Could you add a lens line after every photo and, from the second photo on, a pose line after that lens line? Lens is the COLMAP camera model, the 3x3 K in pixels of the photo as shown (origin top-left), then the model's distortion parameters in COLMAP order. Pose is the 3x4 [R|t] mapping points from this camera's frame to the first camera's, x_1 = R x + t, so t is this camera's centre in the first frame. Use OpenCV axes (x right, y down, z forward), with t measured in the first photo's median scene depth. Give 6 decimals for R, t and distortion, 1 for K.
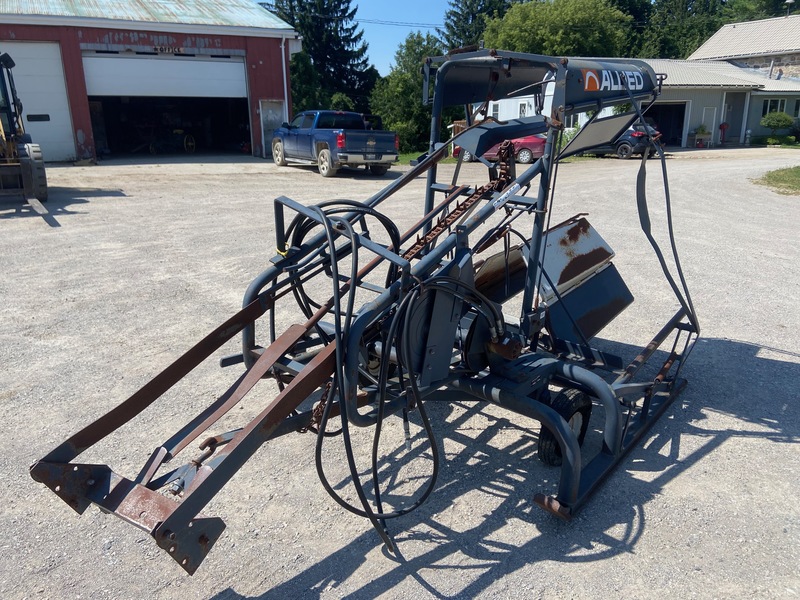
lens RADIAL K [[601.1, 0, 397.6], [0, 601.1, 299.1], [0, 0, 1]] dist [0.116089, -0.143899]
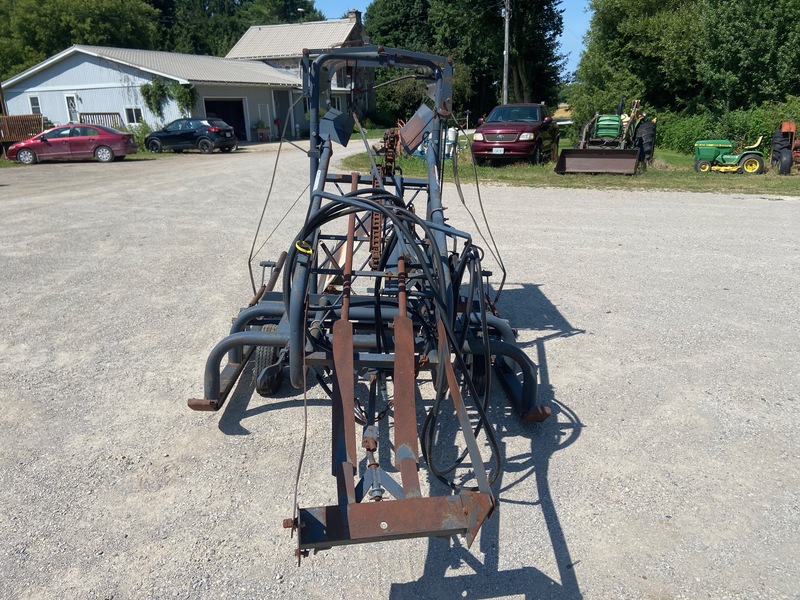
lens RADIAL K [[600.3, 0, 400.0], [0, 600.3, 300.0], [0, 0, 1]] dist [0.133468, -0.158623]
pose [[0.763366, -0.201385, 0.613772, -0.444096], [0.196484, 0.977529, 0.076365, -0.030726], [-0.615358, 0.062302, 0.785782, 0.102560]]
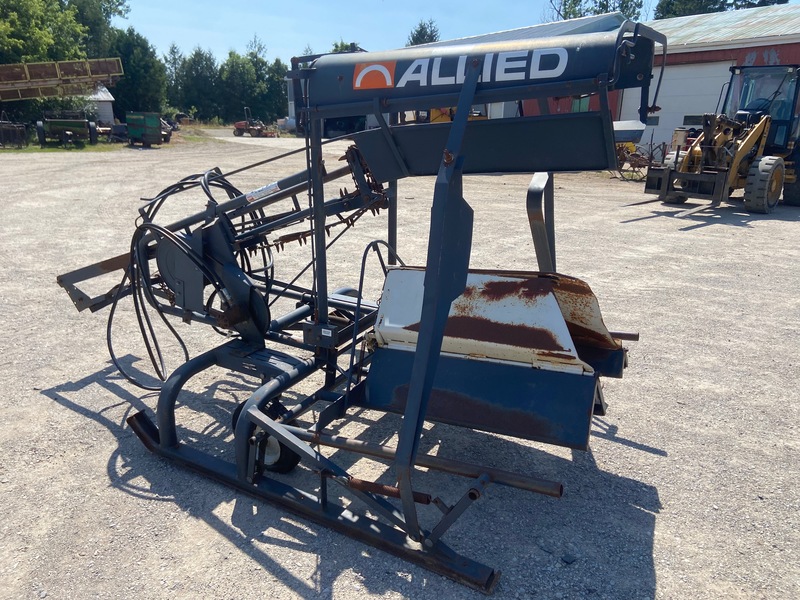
lens RADIAL K [[600.3, 0, 400.0], [0, 600.3, 300.0], [0, 0, 1]] dist [0.133468, -0.158623]
pose [[0.153276, 0.278549, -0.948112, 0.917640], [-0.302133, 0.926714, 0.223419, -0.213286], [0.940862, 0.252211, 0.226202, 0.724466]]
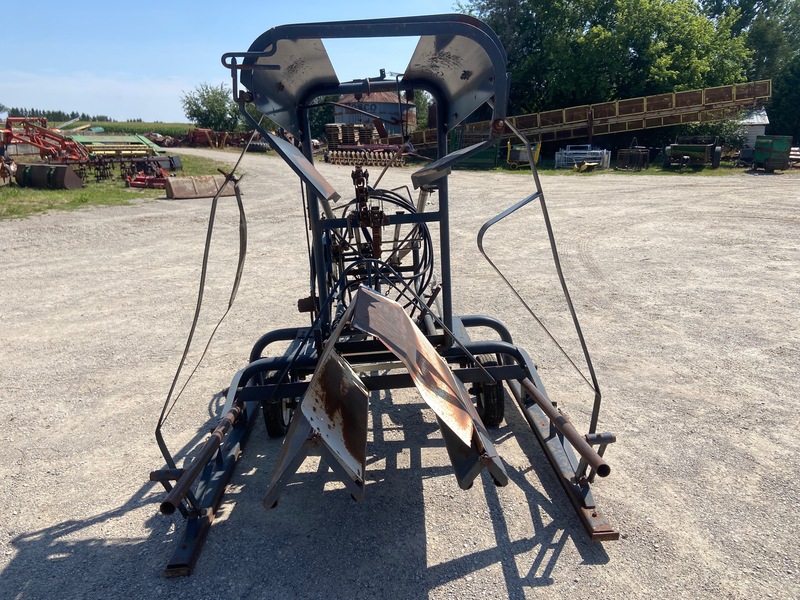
lens RADIAL K [[600.3, 0, 400.0], [0, 600.3, 300.0], [0, 0, 1]] dist [0.133468, -0.158623]
pose [[-0.744261, 0.165253, -0.647122, 0.647899], [-0.202189, 0.867695, 0.454119, -0.426847], [0.636549, 0.468825, -0.612380, 1.393214]]
